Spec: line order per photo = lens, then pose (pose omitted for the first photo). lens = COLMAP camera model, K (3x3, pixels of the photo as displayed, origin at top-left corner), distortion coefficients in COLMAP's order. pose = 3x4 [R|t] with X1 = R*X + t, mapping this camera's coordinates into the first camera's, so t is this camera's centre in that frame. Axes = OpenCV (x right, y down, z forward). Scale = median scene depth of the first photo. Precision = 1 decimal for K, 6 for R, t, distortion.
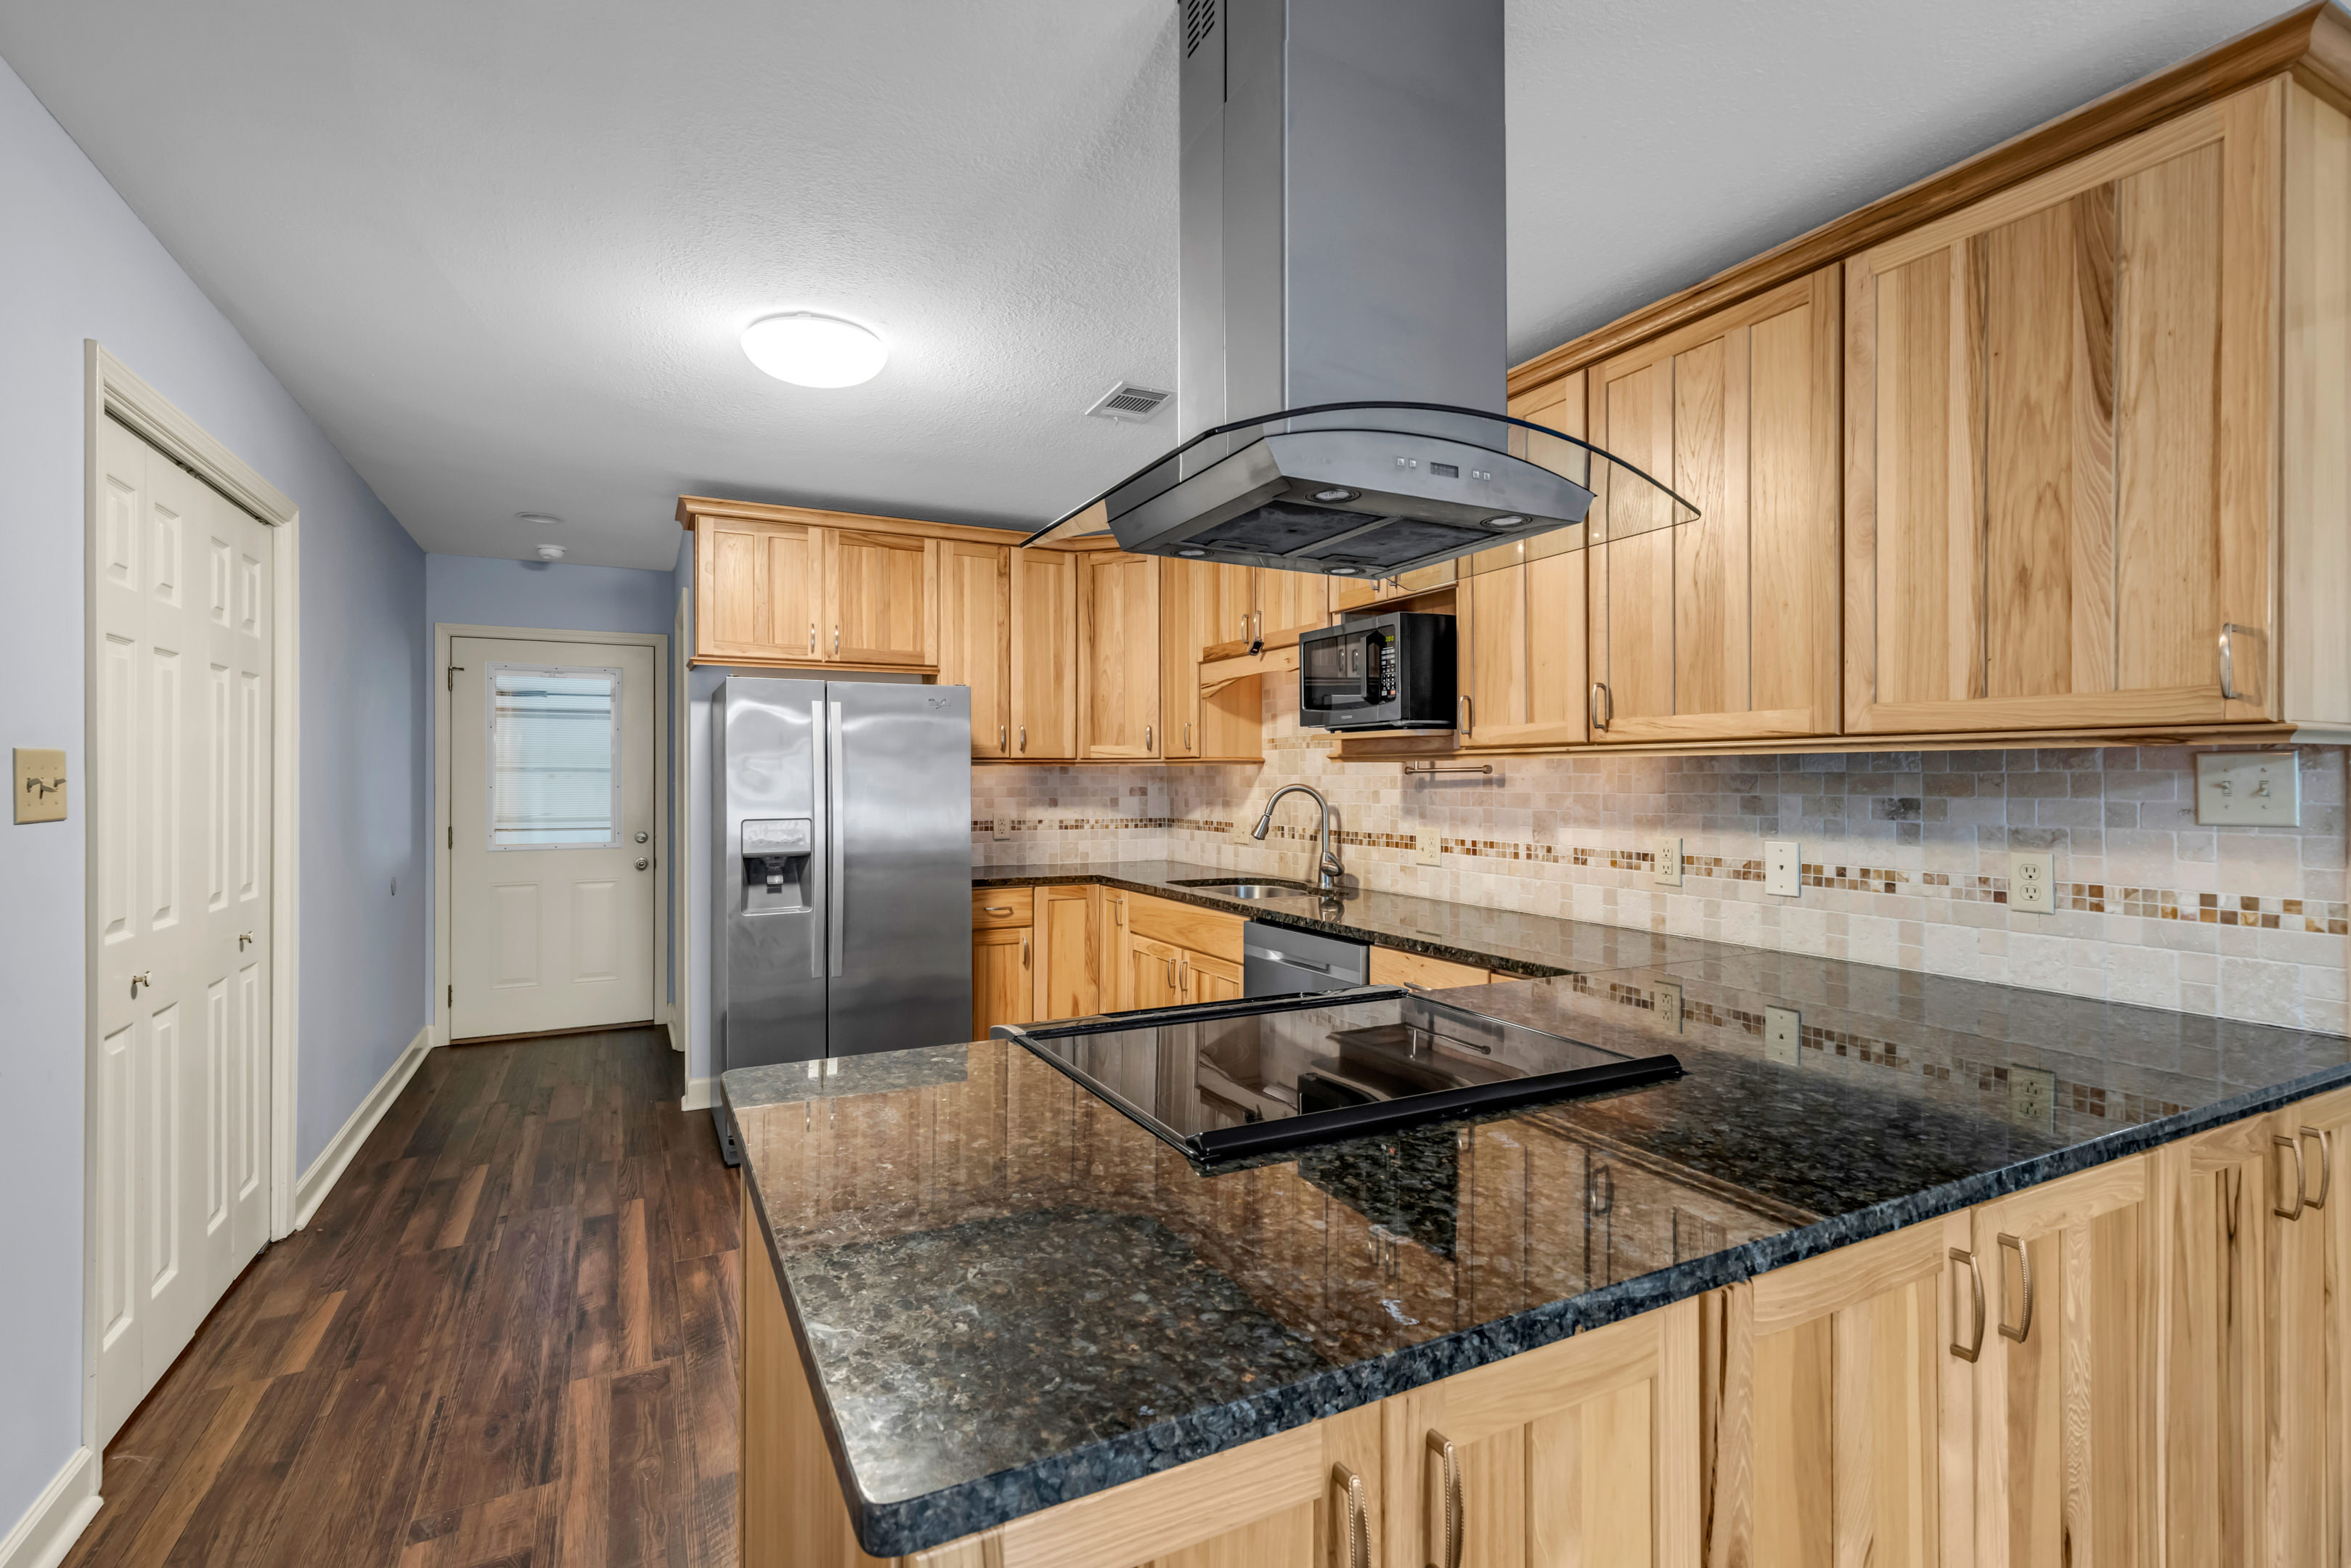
lens RADIAL K [[1074.2, 0, 1179.8], [0, 1074.2, 779.0], [0, 0, 1]] dist [0.004327, 0.000128]
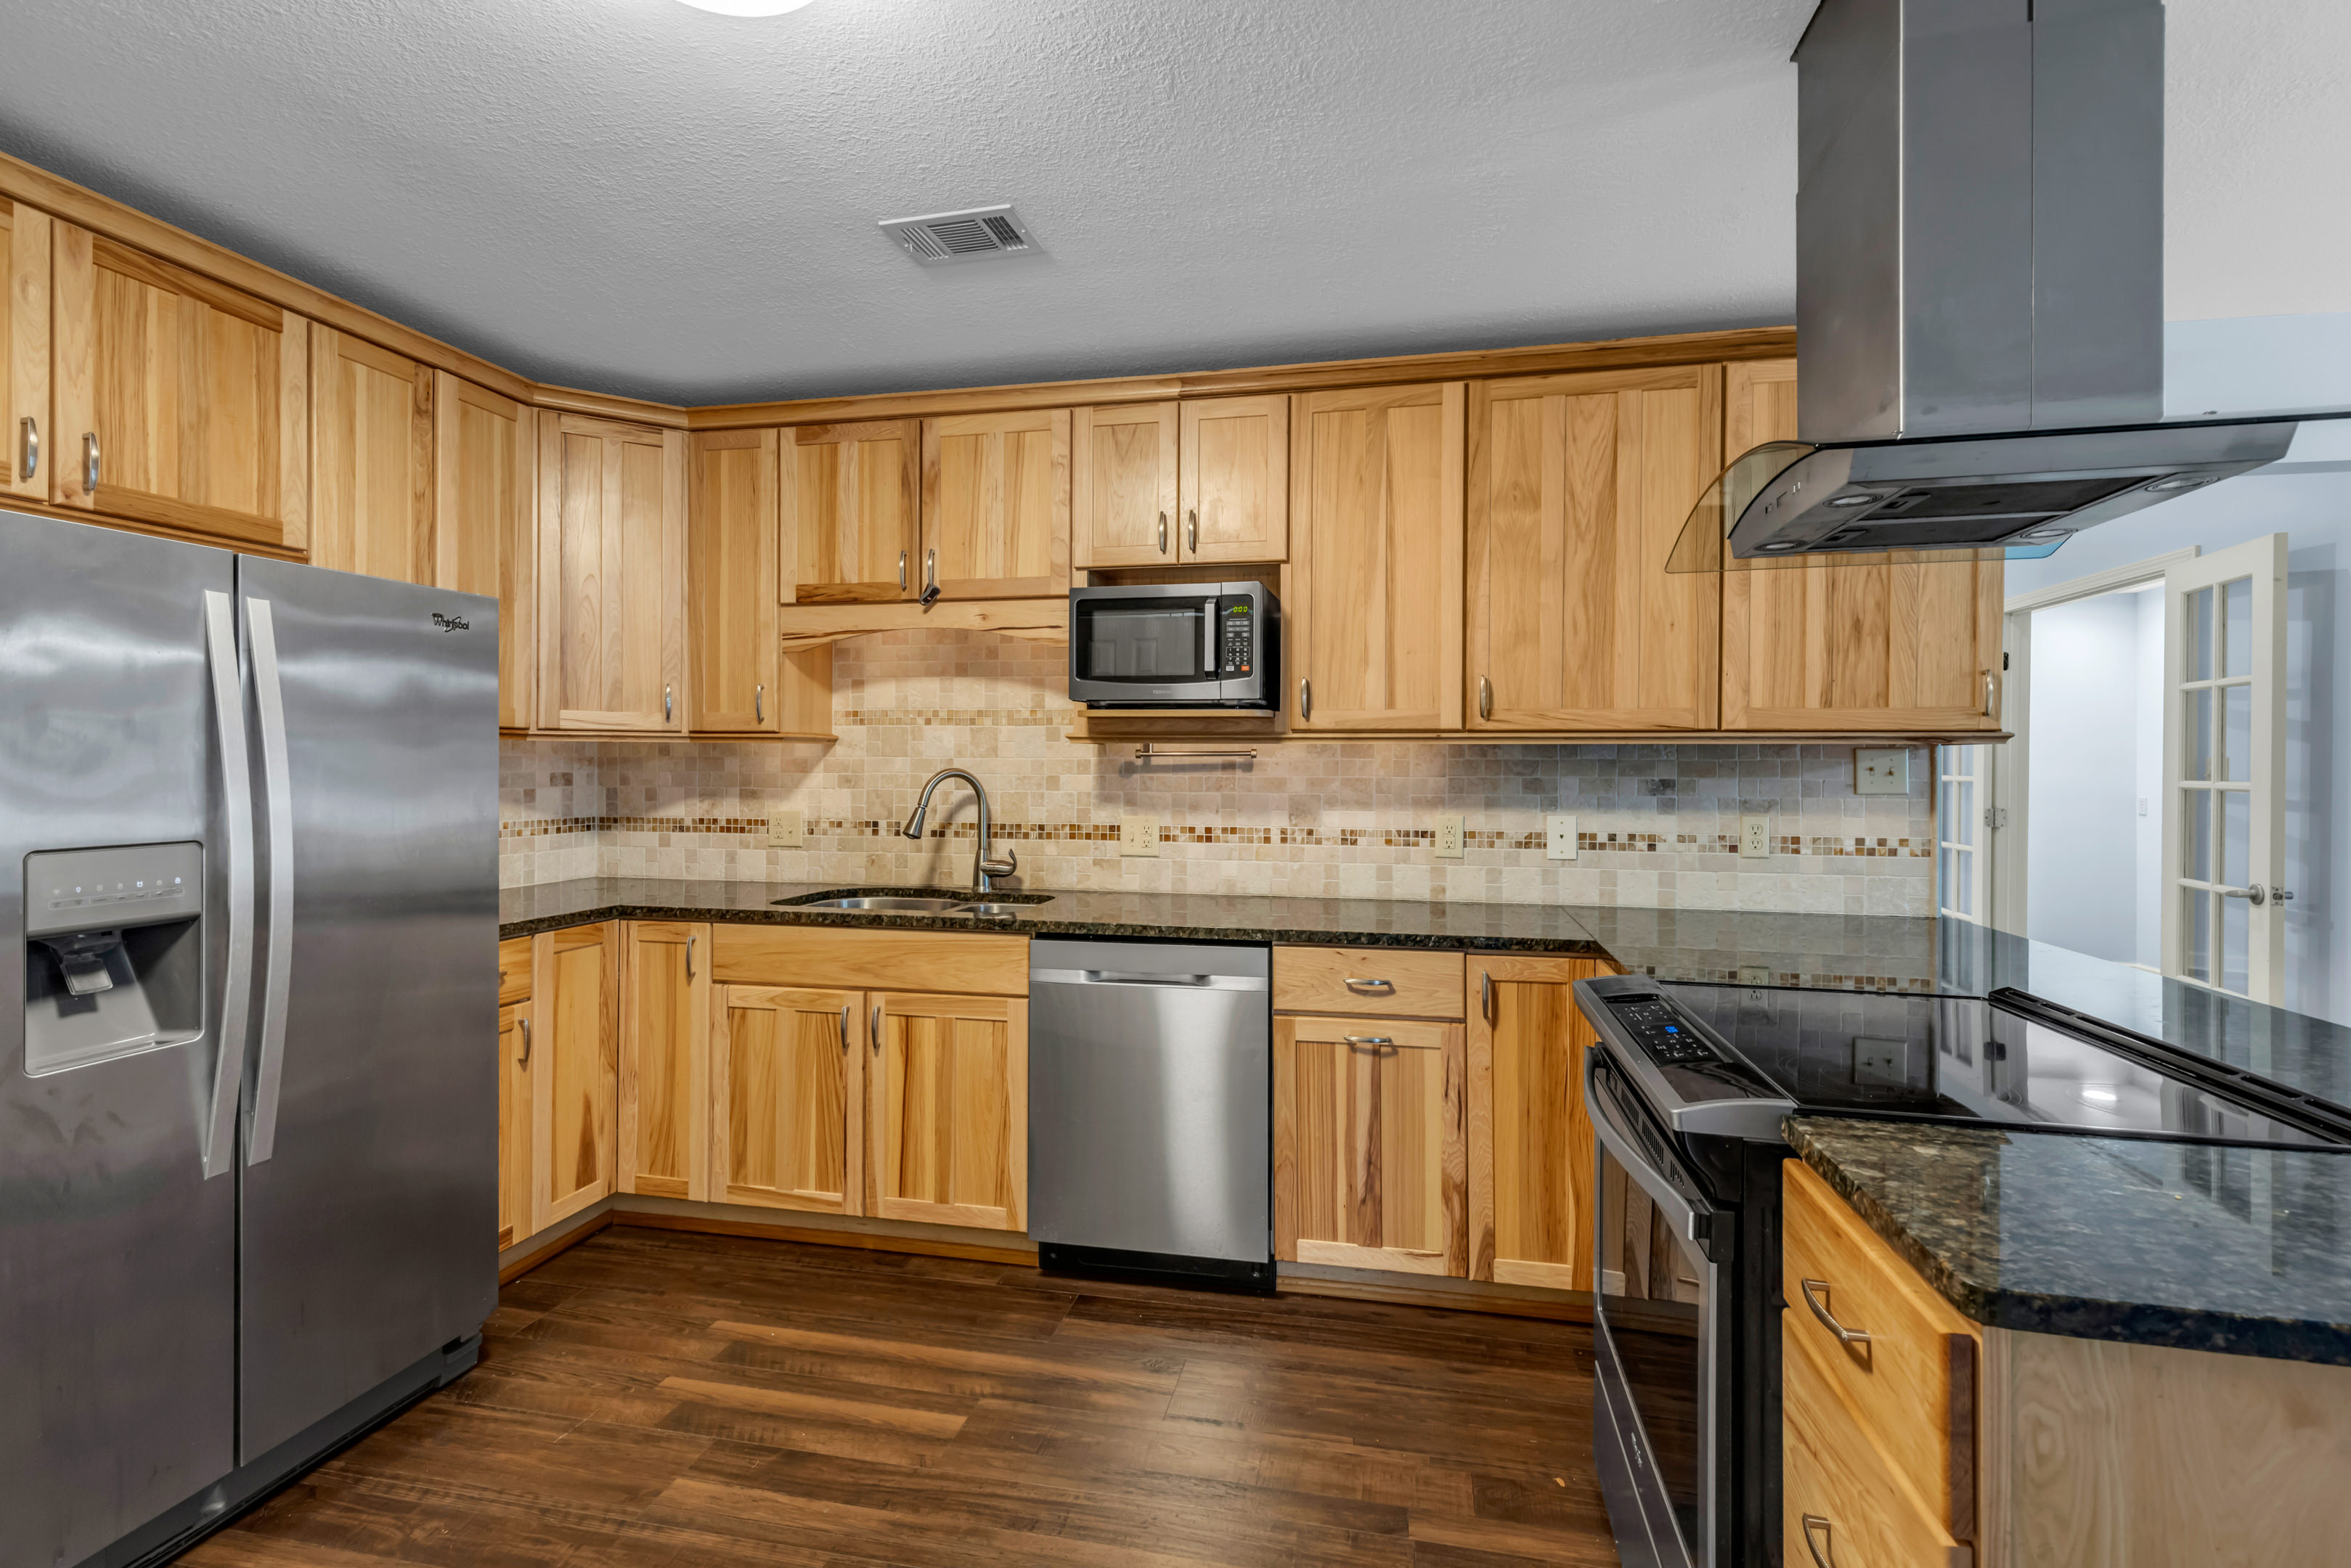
lens RADIAL K [[1059.6, 0, 1181.5], [0, 1059.6, 770.2], [0, 0, 1]] dist [0.011929, -0.000868]
pose [[0.638601, -0.000692, 0.769538, -0.518197], [-0.003732, 0.999985, 0.003996, 0.002834], [-0.769529, -0.005424, 0.638589, 0.451458]]
